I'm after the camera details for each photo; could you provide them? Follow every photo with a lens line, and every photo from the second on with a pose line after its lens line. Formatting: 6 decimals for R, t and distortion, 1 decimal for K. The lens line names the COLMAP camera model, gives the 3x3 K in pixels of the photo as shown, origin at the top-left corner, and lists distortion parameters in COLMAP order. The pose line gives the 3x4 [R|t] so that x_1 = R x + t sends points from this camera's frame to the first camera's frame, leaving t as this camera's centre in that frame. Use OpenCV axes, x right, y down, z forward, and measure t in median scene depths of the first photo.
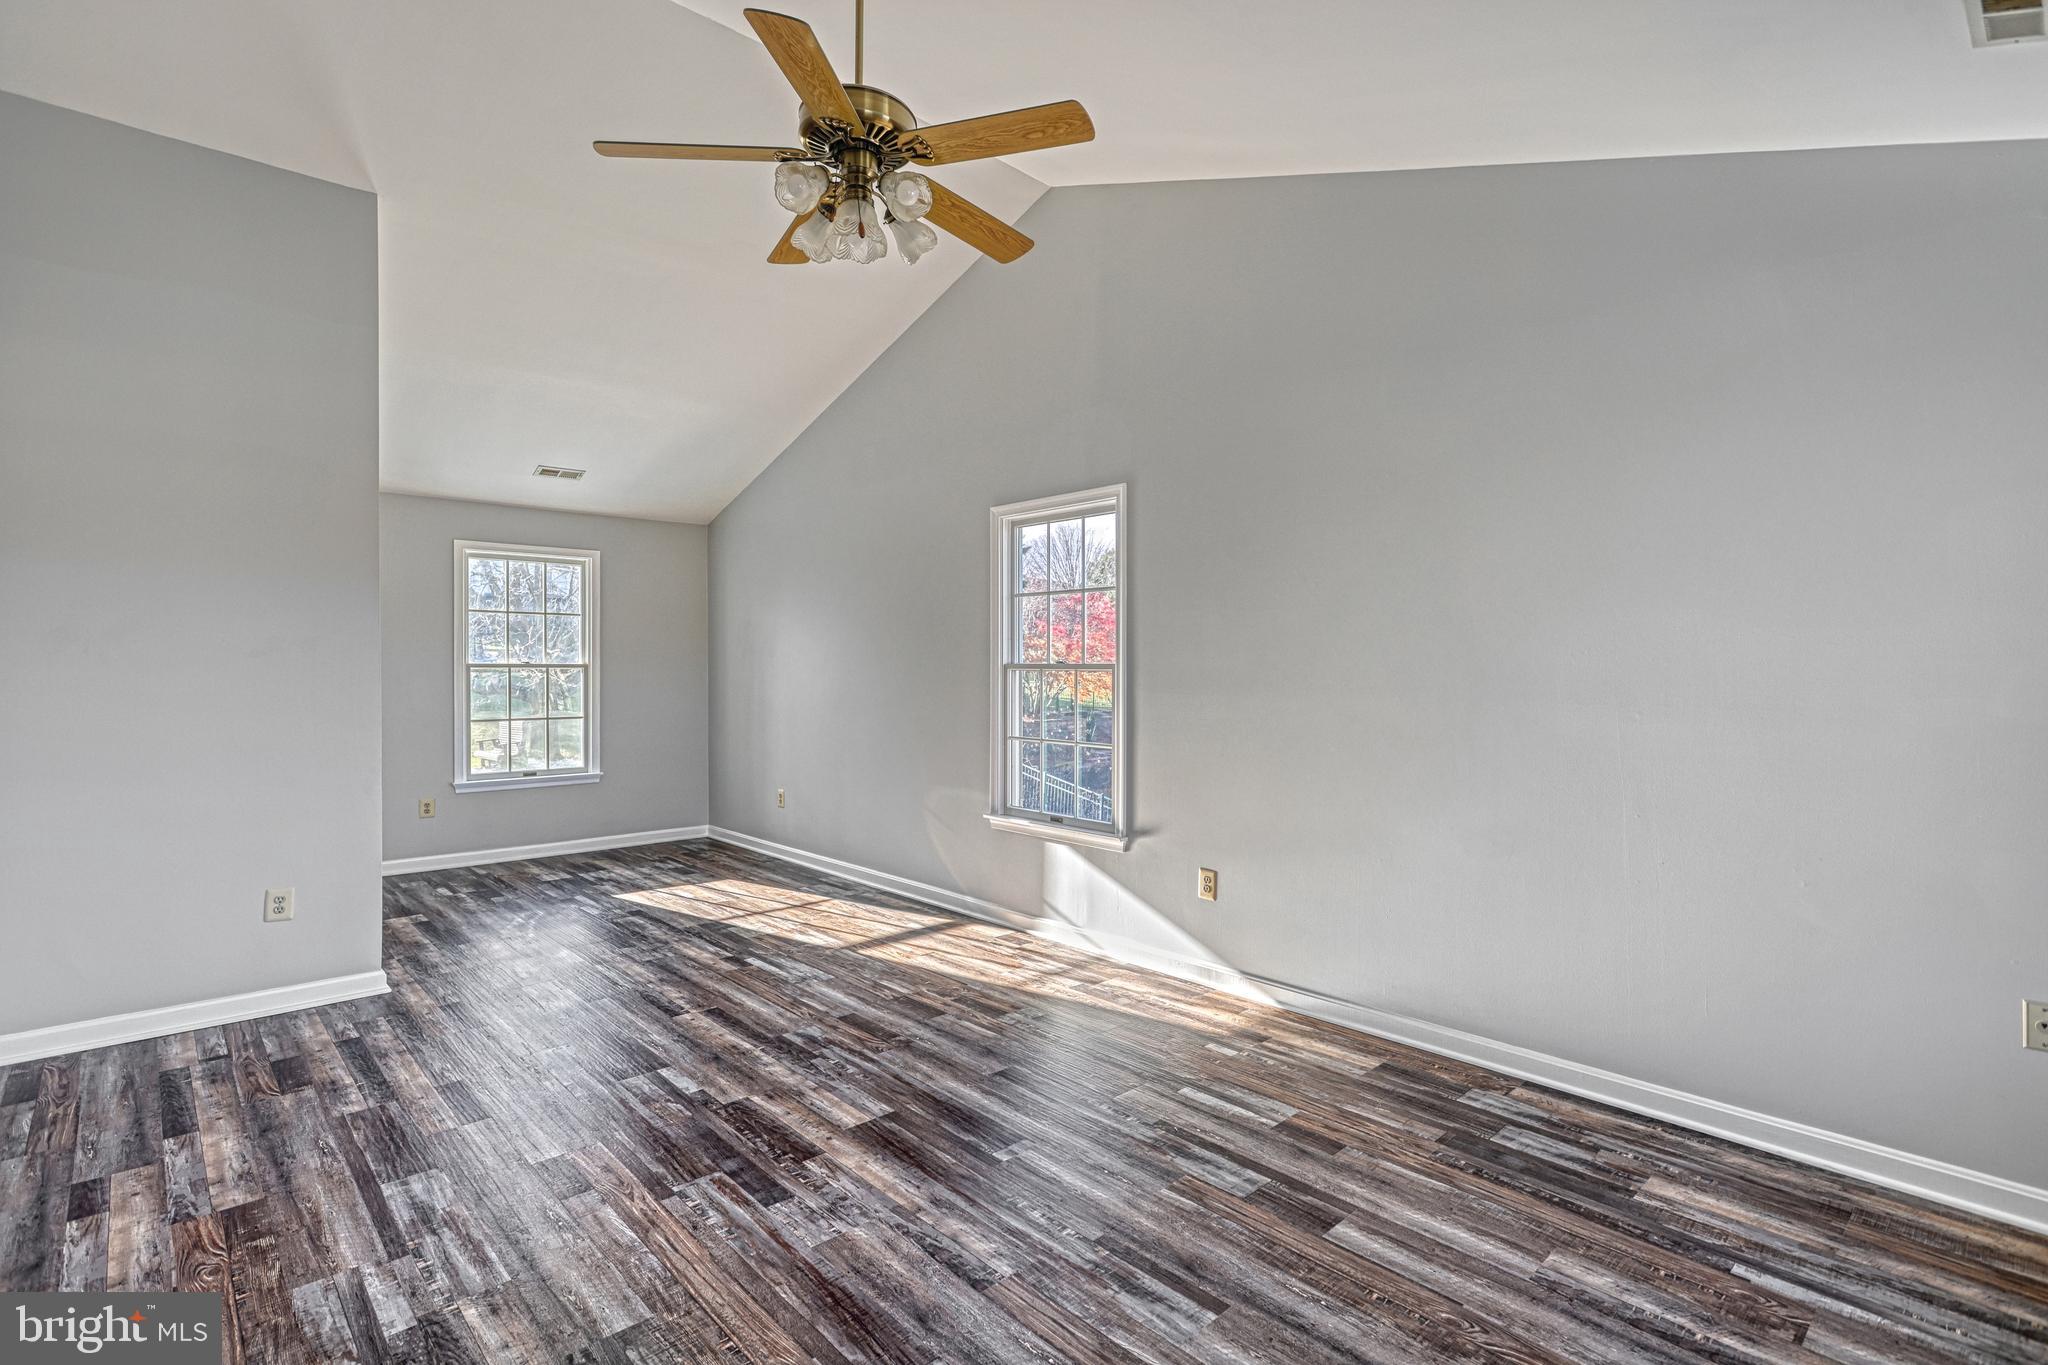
lens RADIAL K [[967.9, 0, 1024.5], [0, 967.9, 669.5], [0, 0, 1]] dist [-0.002543, 0.001229]
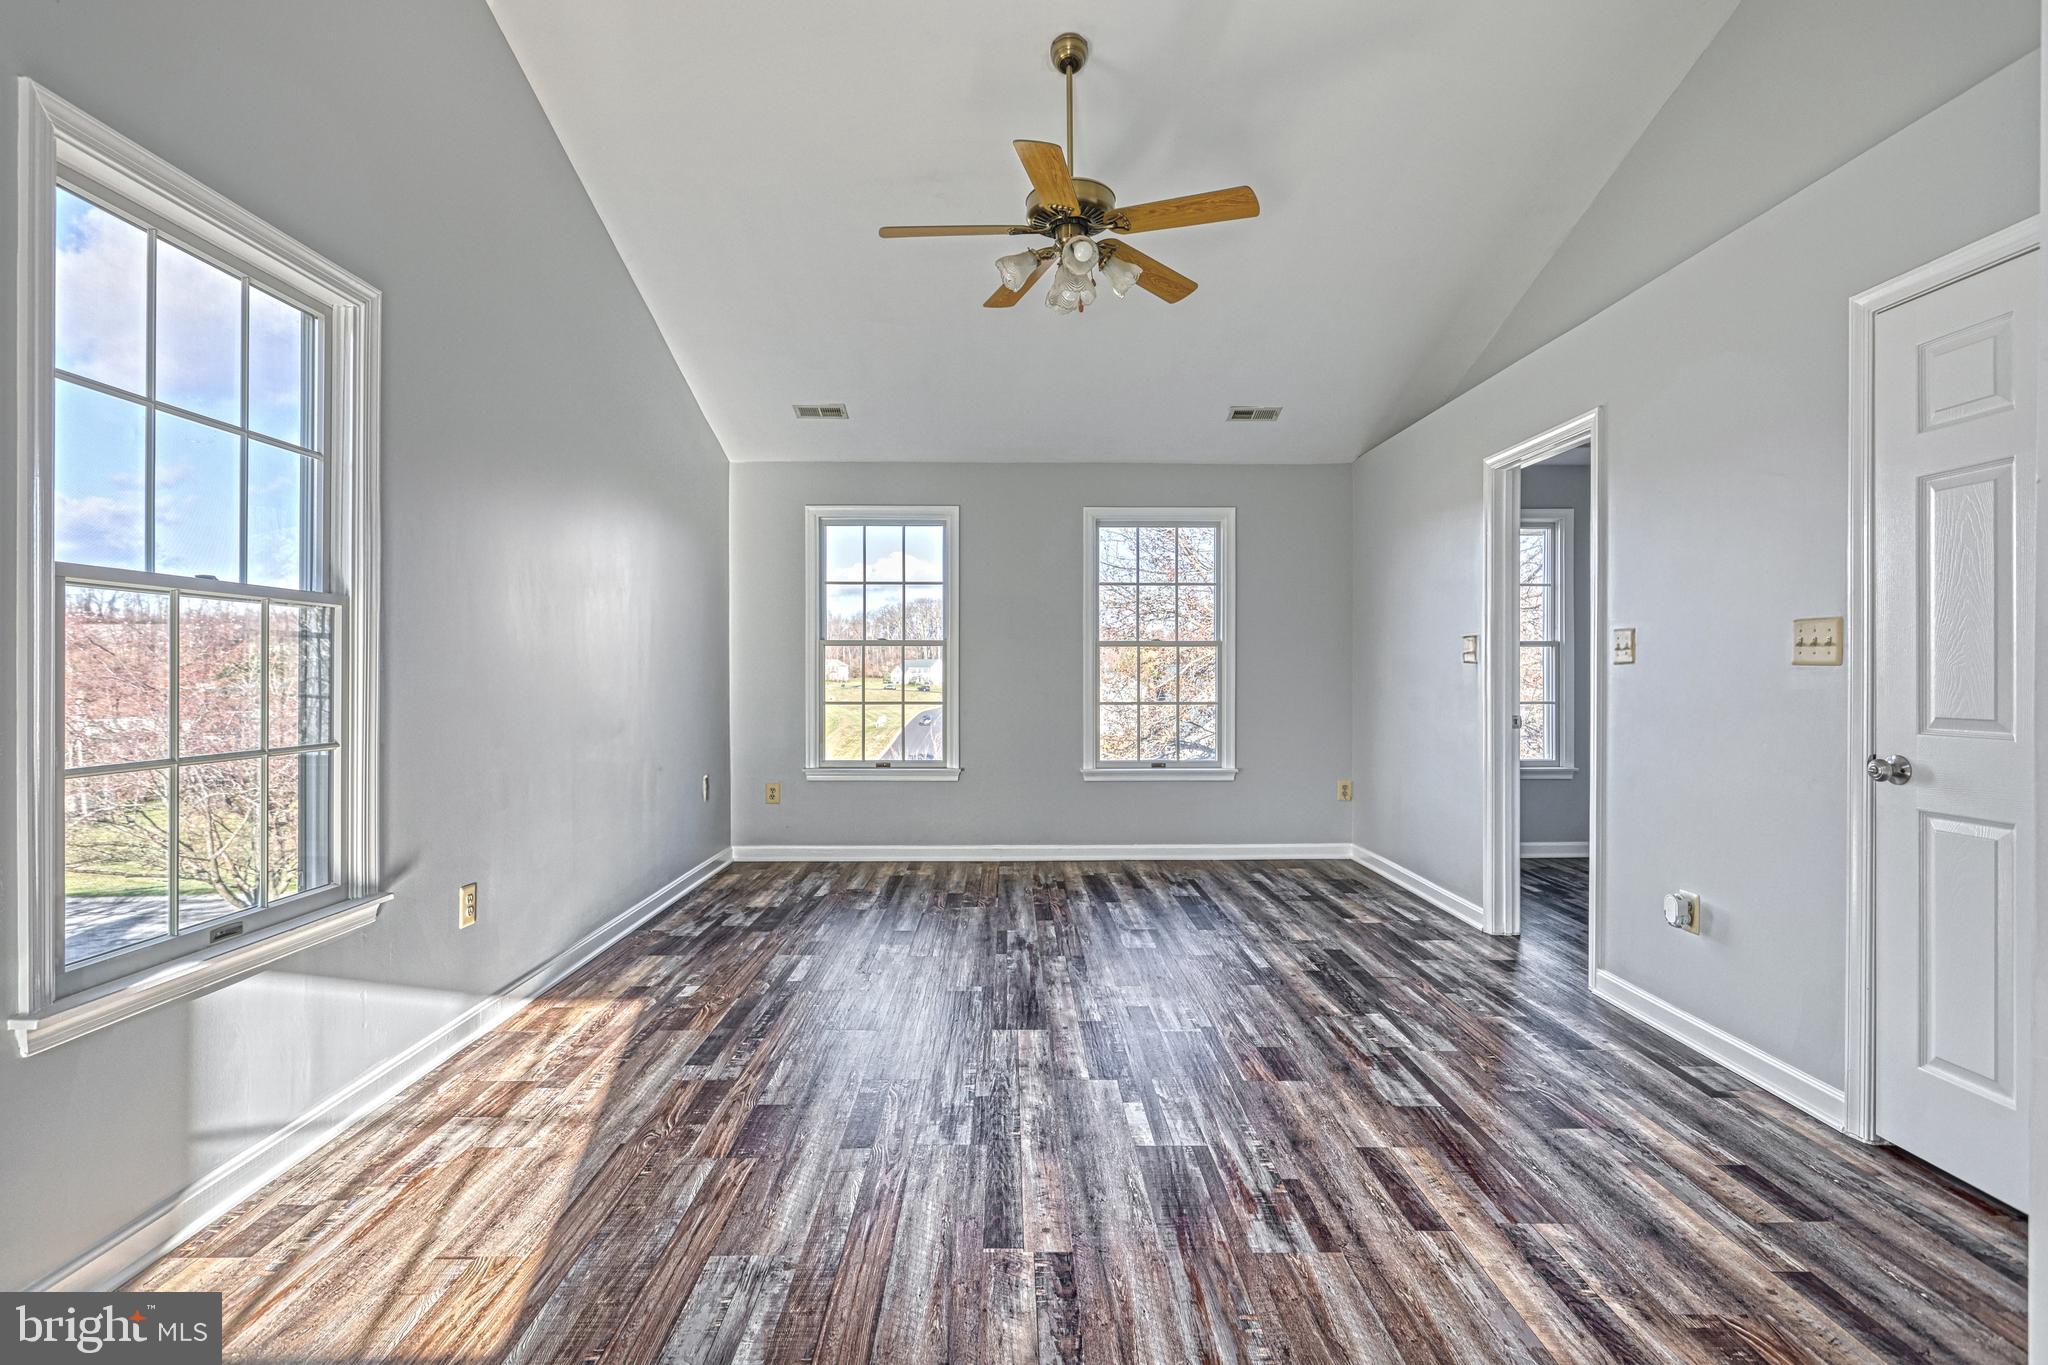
lens RADIAL K [[967.9, 0, 1024.5], [0, 967.9, 669.5], [0, 0, 1]] dist [-0.002543, 0.001229]
pose [[-0.745387, -0.001667, 0.666630, -0.763451], [-0.003261, 0.999994, -0.001145, 0.048154], [-0.666625, -0.003028, -0.745388, 1.547943]]
